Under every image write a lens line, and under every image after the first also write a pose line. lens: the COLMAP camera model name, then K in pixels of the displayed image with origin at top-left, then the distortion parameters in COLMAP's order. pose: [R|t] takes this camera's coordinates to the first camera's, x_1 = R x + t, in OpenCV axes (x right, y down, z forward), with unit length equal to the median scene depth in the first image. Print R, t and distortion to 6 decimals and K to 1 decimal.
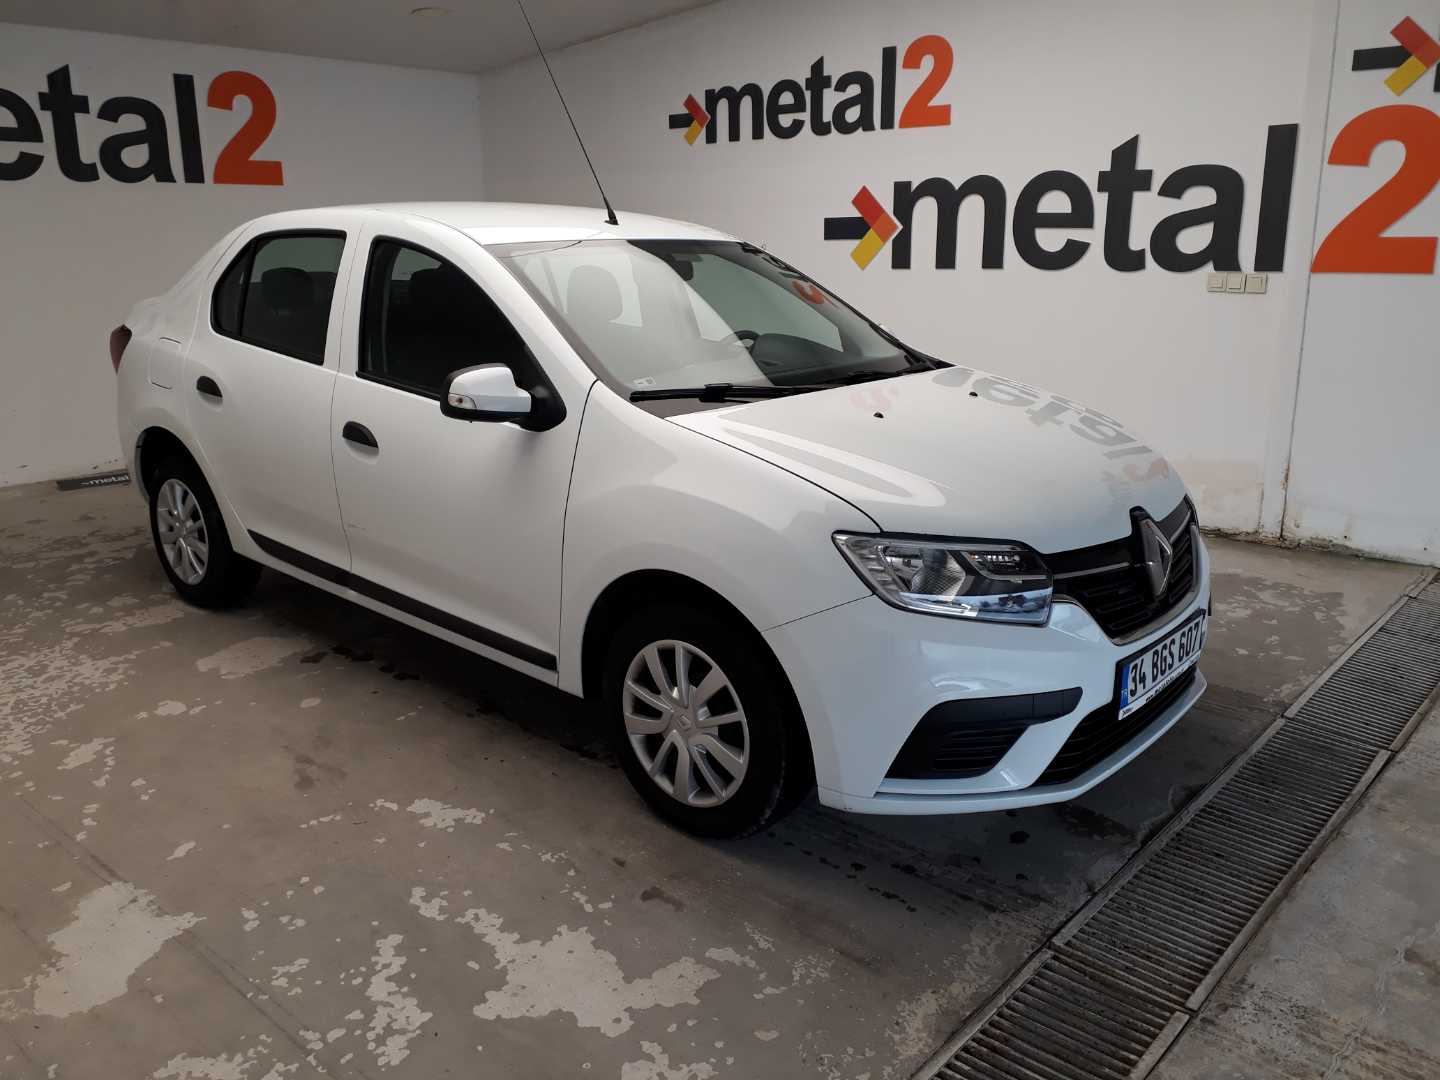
lens RADIAL K [[1150.3, 0, 693.1], [0, 1150.3, 533.2], [0, 0, 1]] dist [0.033791, -0.047224]
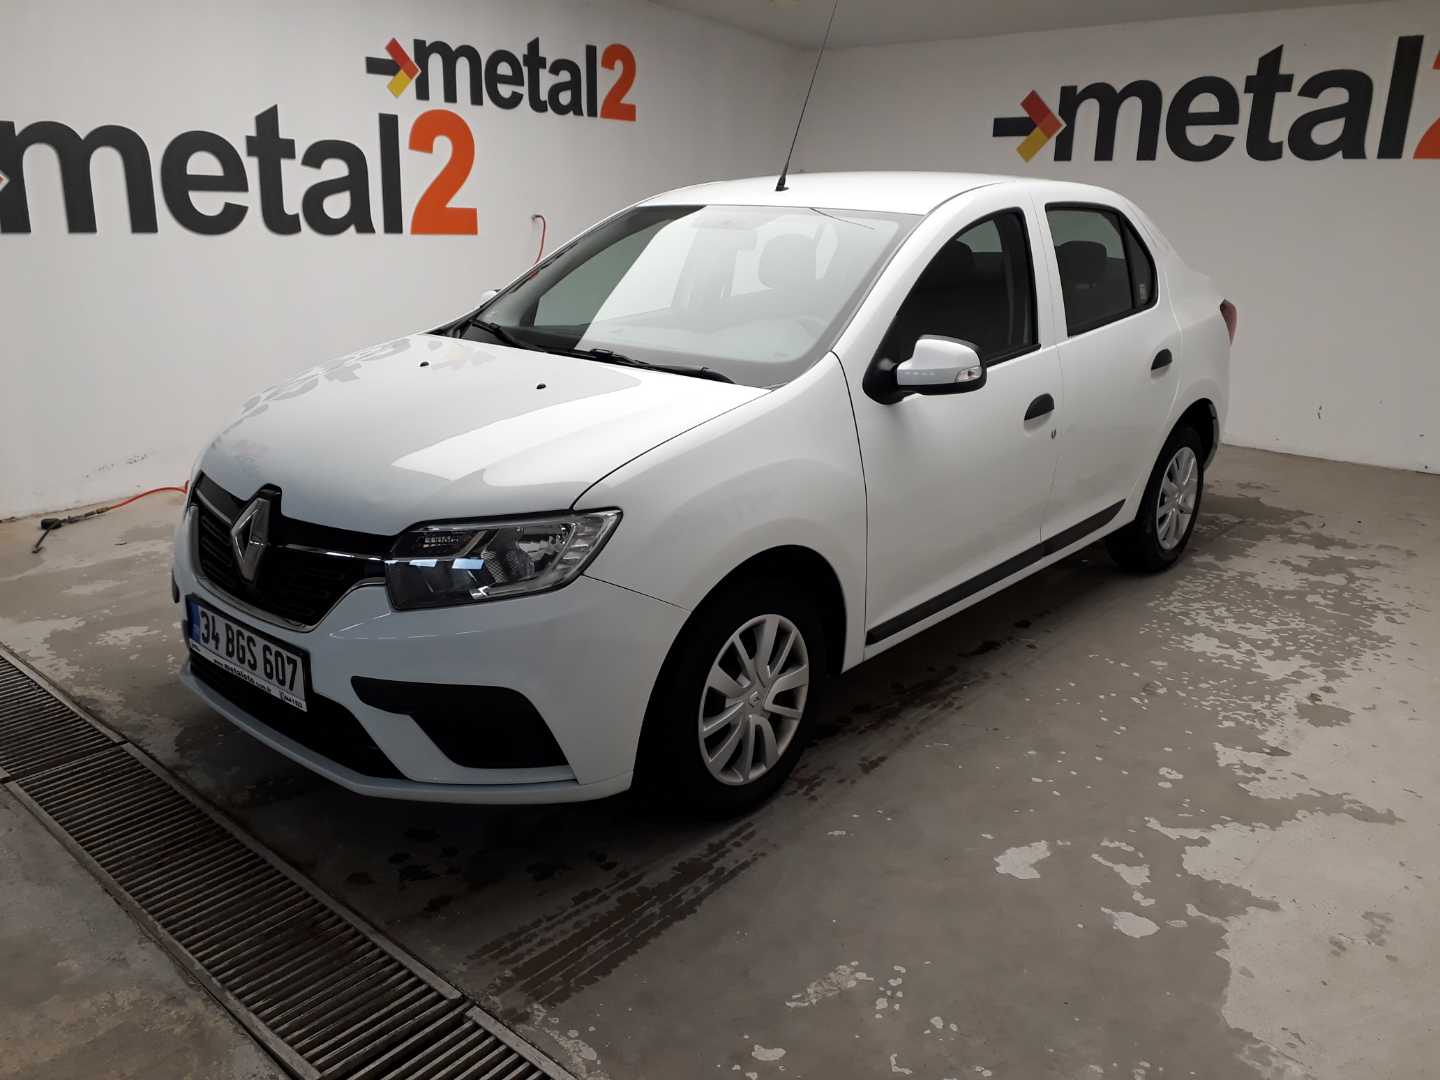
lens RADIAL K [[1140.5, 0, 679.7], [0, 1140.5, 541.7], [0, 0, 1]] dist [-0.005642, -0.009212]
pose [[-0.007446, 0.292922, -0.956107, 1.085262], [-0.275482, 0.918534, 0.283556, -0.283998], [0.961277, 0.265502, 0.073855, 1.072296]]
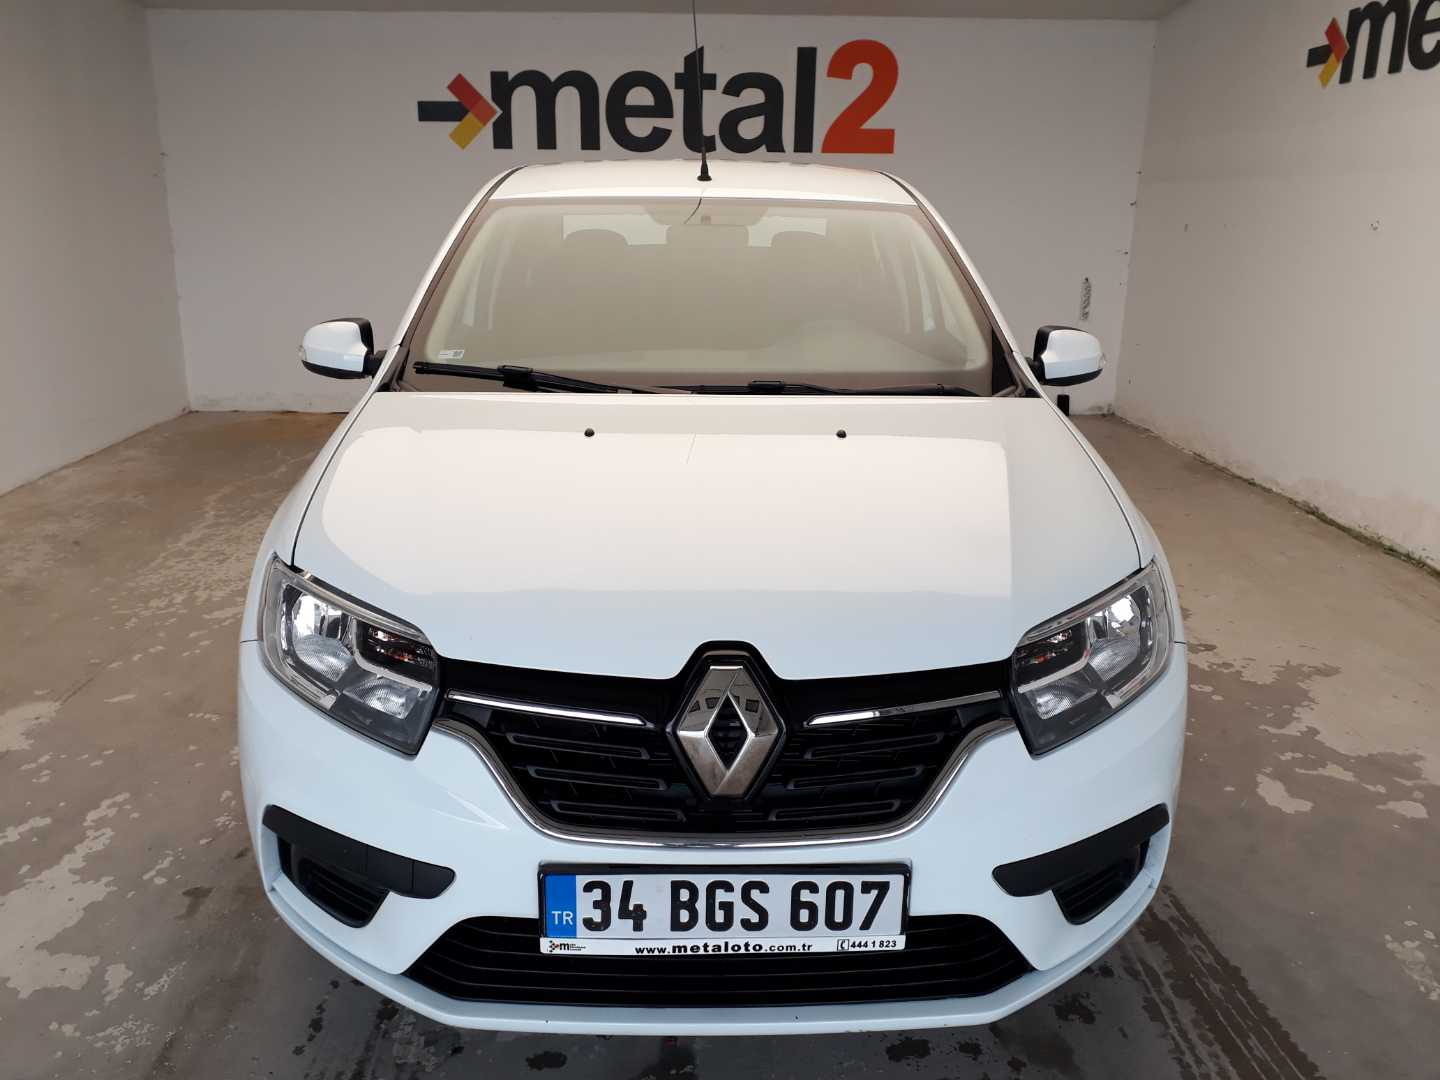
lens RADIAL K [[1150.3, 0, 693.1], [0, 1150.3, 533.2], [0, 0, 1]] dist [0.033791, -0.047224]
pose [[0.685231, 0.213247, -0.696408, 0.656277], [-0.202827, 0.974223, 0.098745, -0.112417], [0.699514, 0.073587, 0.710820, 0.475633]]
